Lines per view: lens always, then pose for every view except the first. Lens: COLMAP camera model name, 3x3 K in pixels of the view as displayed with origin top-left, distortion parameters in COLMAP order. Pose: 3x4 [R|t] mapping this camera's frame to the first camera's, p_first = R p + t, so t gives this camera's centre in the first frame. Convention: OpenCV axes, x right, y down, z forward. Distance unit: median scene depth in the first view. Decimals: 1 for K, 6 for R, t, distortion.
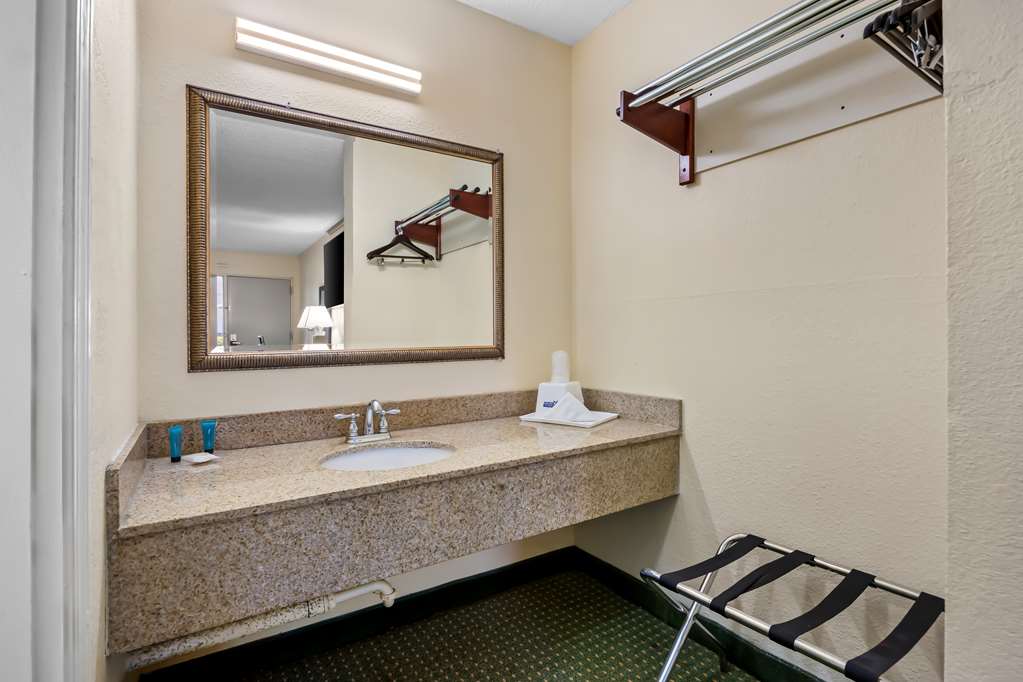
lens RADIAL K [[497.1, 0, 508.2], [0, 497.1, 332.3], [0, 0, 1]] dist [-0.001129, -0.000226]
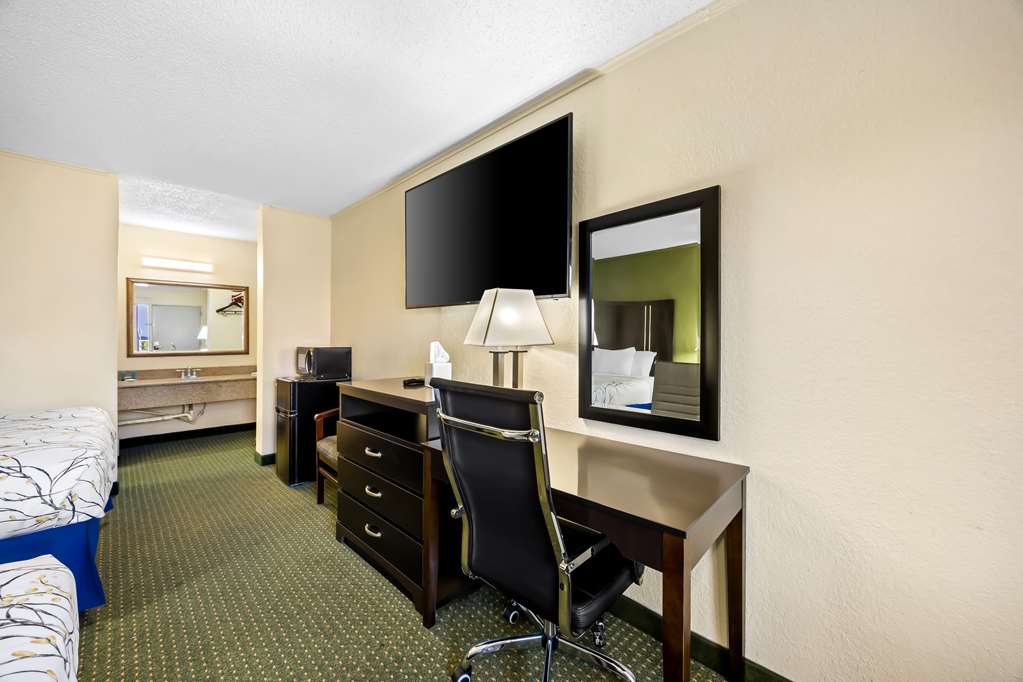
lens RADIAL K [[394.4, 0, 513.1], [0, 394.4, 337.7], [0, 0, 1]] dist [-0.000776, 0.000065]
pose [[0.978258, 0.005958, 0.207304, 1.467115], [-0.006397, 0.999978, 0.001449, -0.085081], [-0.207291, -0.002744, 0.978275, -2.315808]]
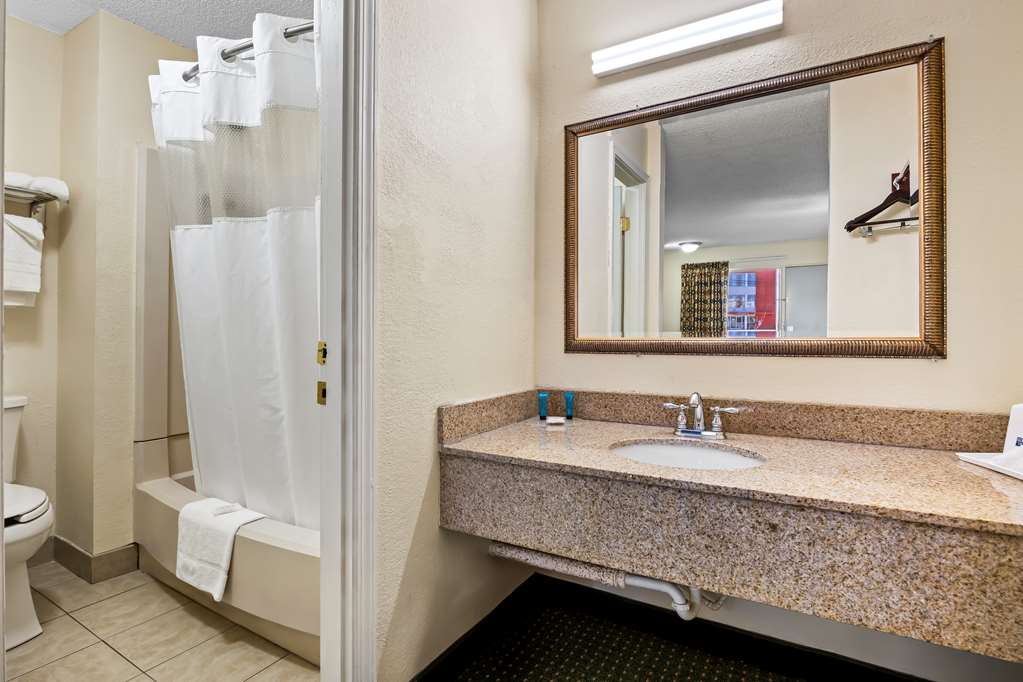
lens RADIAL K [[507.3, 0, 511.5], [0, 507.3, 322.8], [0, 0, 1]] dist [-0.001823, -0.000956]
pose [[0.447678, -0.008764, -0.894152, 0.442436], [0.004074, 0.999962, -0.007762, 0.013956], [0.894185, -0.000168, 0.447697, 0.293776]]
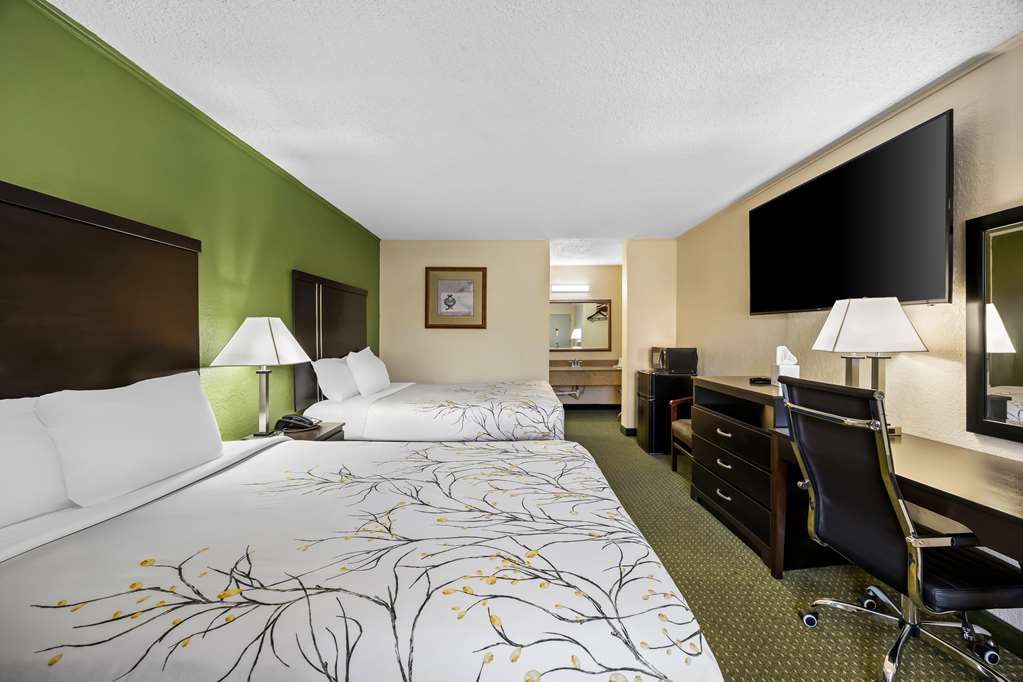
lens RADIAL K [[394.4, 0, 513.1], [0, 394.4, 337.7], [0, 0, 1]] dist [-0.000776, 0.000065]
pose [[0.836263, 0.004130, -0.548313, 1.452384], [0.001162, 0.999956, 0.009304, -0.117576], [0.548328, -0.008418, 0.836221, -2.817659]]
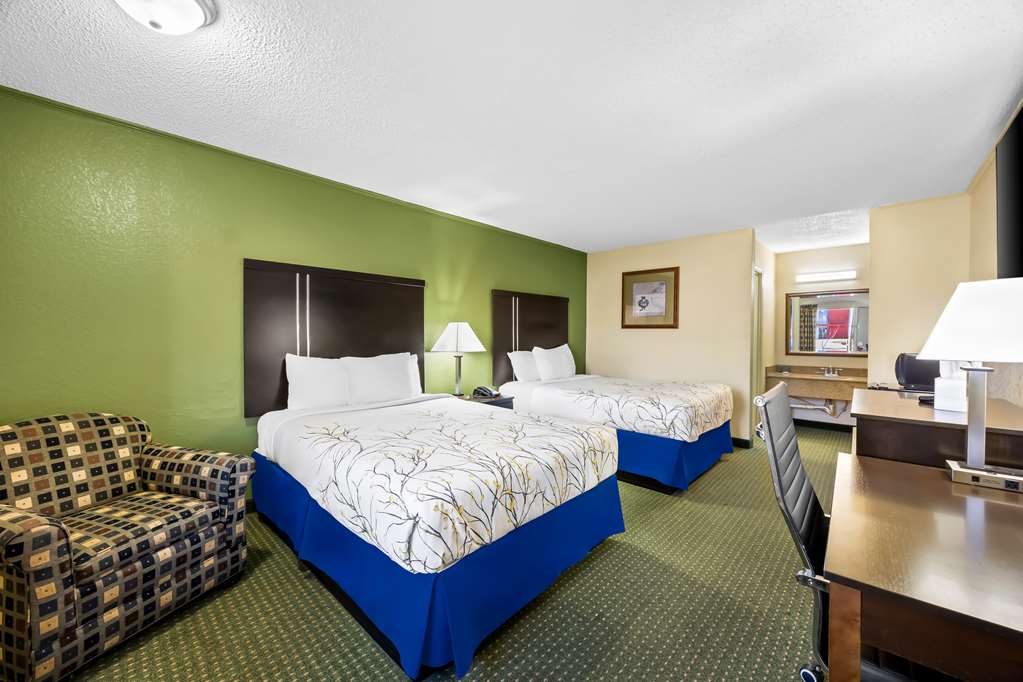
lens RADIAL K [[394.4, 0, 513.1], [0, 394.4, 337.7], [0, 0, 1]] dist [-0.000776, 0.000065]
pose [[0.239770, 0.009321, -0.970785, 2.288214], [-0.001969, 0.999957, 0.009115, -0.111702], [0.970828, -0.000274, 0.239778, -2.320701]]
